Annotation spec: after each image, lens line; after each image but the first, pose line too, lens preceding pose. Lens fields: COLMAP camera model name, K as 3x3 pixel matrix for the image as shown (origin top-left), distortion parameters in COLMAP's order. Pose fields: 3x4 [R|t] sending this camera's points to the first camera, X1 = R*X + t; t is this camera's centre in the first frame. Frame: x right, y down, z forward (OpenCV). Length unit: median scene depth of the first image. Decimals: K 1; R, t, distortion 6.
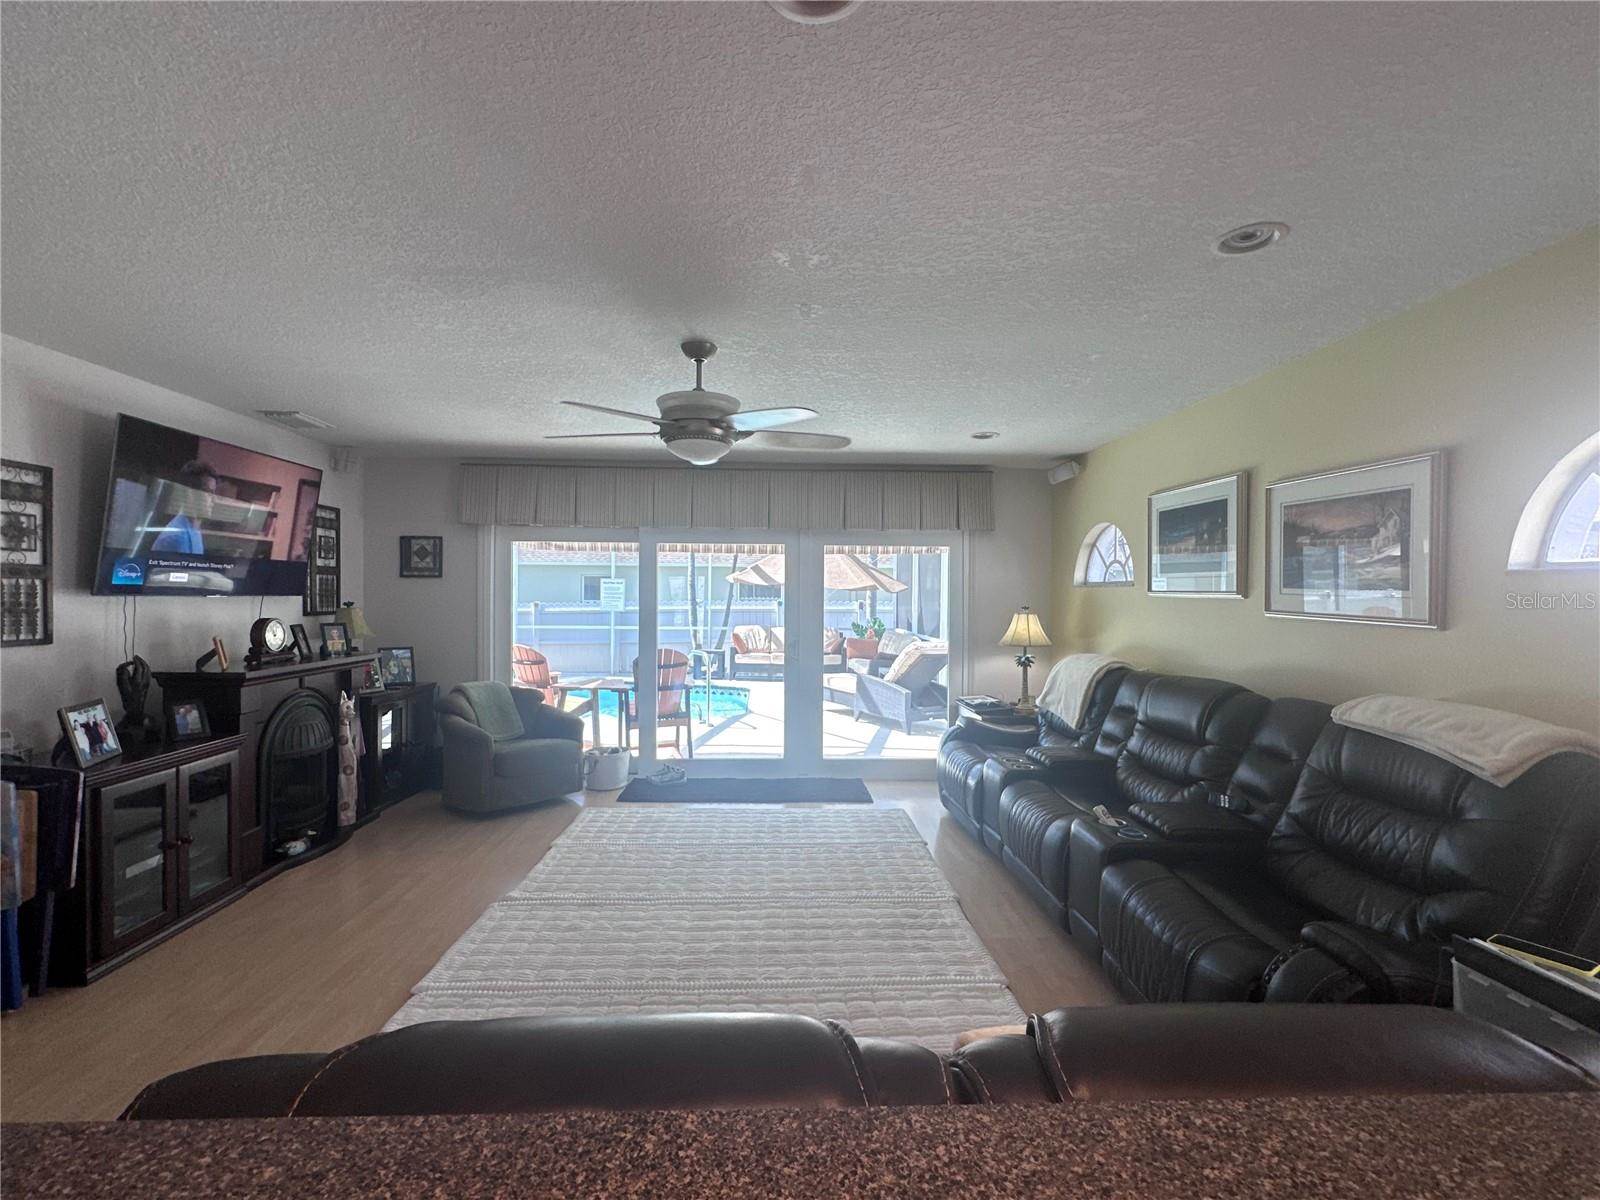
lens RADIAL K [[706.3, 0, 798.7], [0, 706.3, 600.3], [0, 0, 1]] dist [-0.013940, 0.000024]
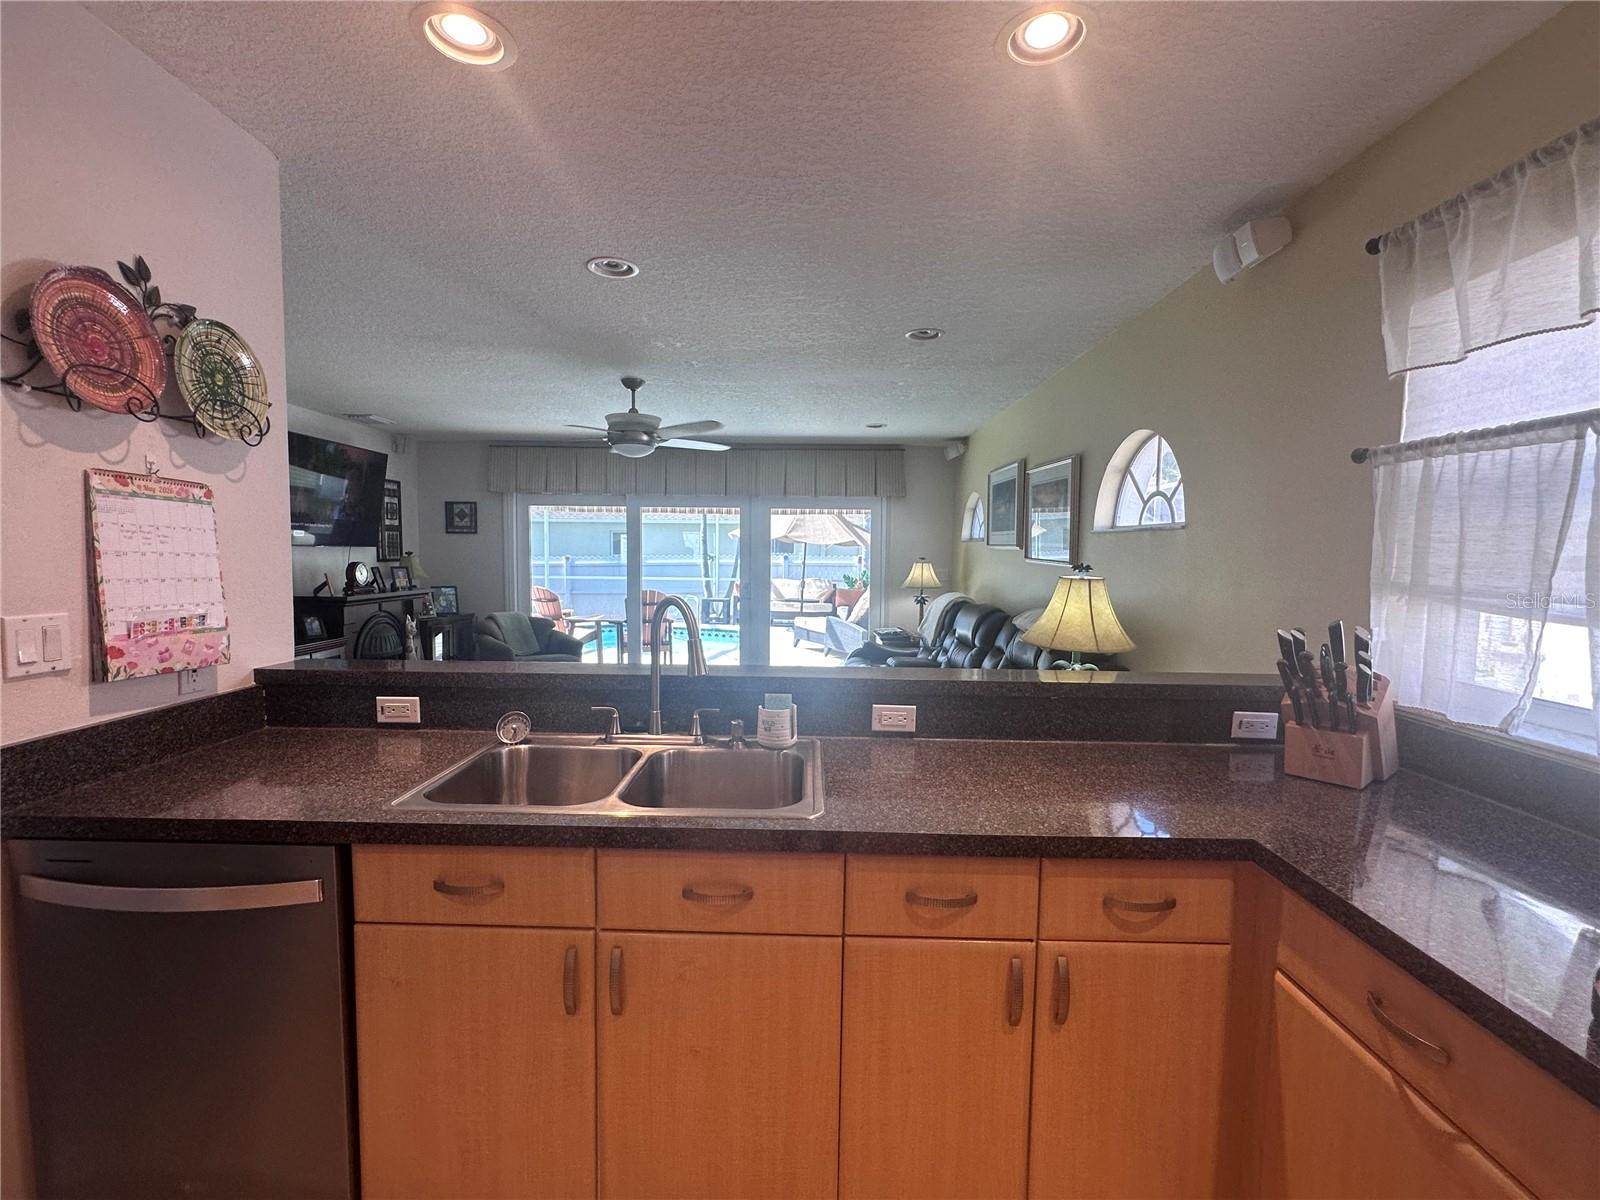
lens RADIAL K [[706.3, 0, 799.1], [0, 706.3, 599.8], [0, 0, 1]] dist [-0.013940, 0.000024]
pose [[0.998549, 0.007417, -0.053333, 0.180053], [-0.004155, 0.998128, 0.061012, 0.009153], [0.053686, -0.060702, 0.996711, -0.311707]]
